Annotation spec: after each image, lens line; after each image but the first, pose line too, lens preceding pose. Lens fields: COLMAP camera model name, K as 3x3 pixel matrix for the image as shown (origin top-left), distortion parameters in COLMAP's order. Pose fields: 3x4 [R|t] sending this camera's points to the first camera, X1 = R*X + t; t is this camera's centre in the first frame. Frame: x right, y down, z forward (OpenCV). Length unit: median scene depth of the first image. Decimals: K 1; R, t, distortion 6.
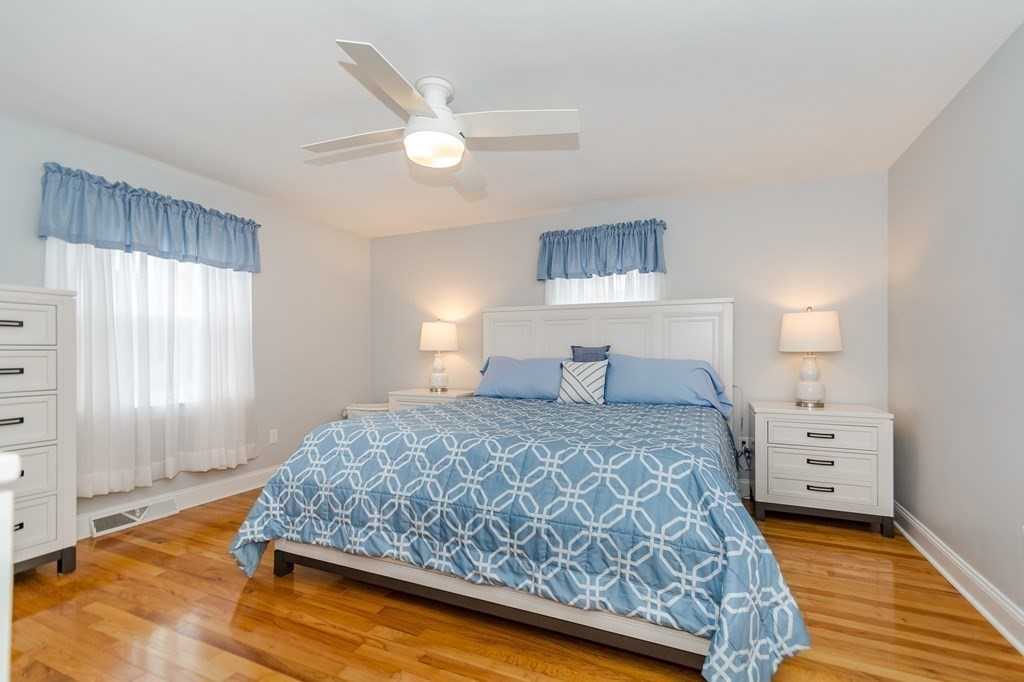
lens RADIAL K [[457.5, 0, 510.7], [0, 457.5, 357.4], [0, 0, 1]] dist [0.003321, 0.000604]
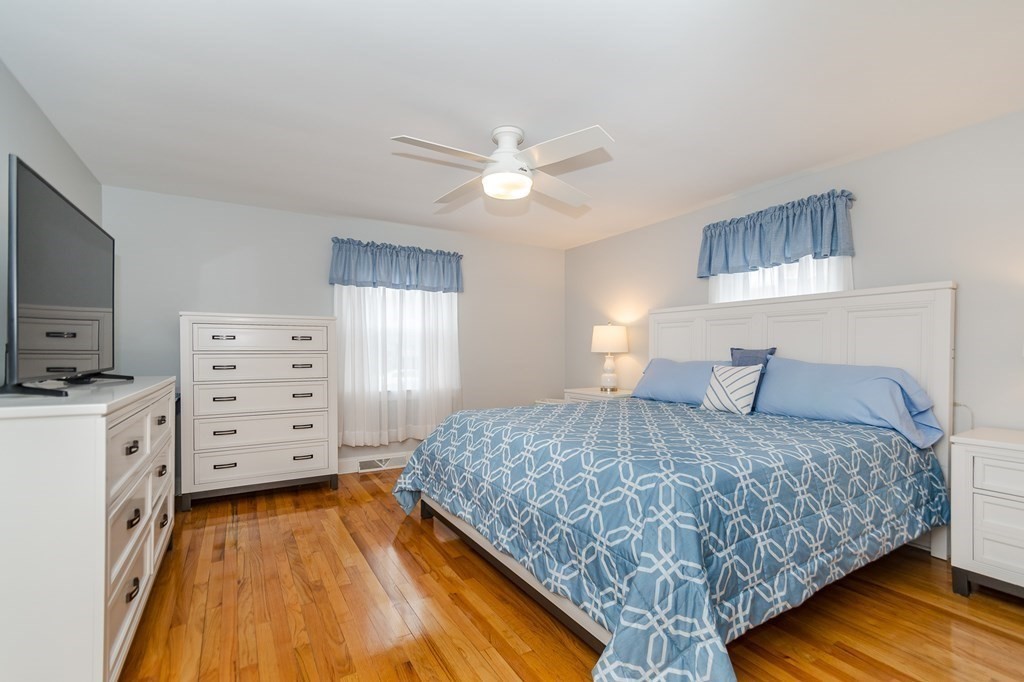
lens RADIAL K [[454.7, 0, 511.8], [0, 454.7, 361.5], [0, 0, 1]] dist [0.000084, 0.000134]
pose [[0.826522, 0.014132, -0.562728, 0.361342], [-0.006007, 0.999849, 0.016287, -0.013692], [0.562873, -0.010081, 0.826482, 0.020480]]
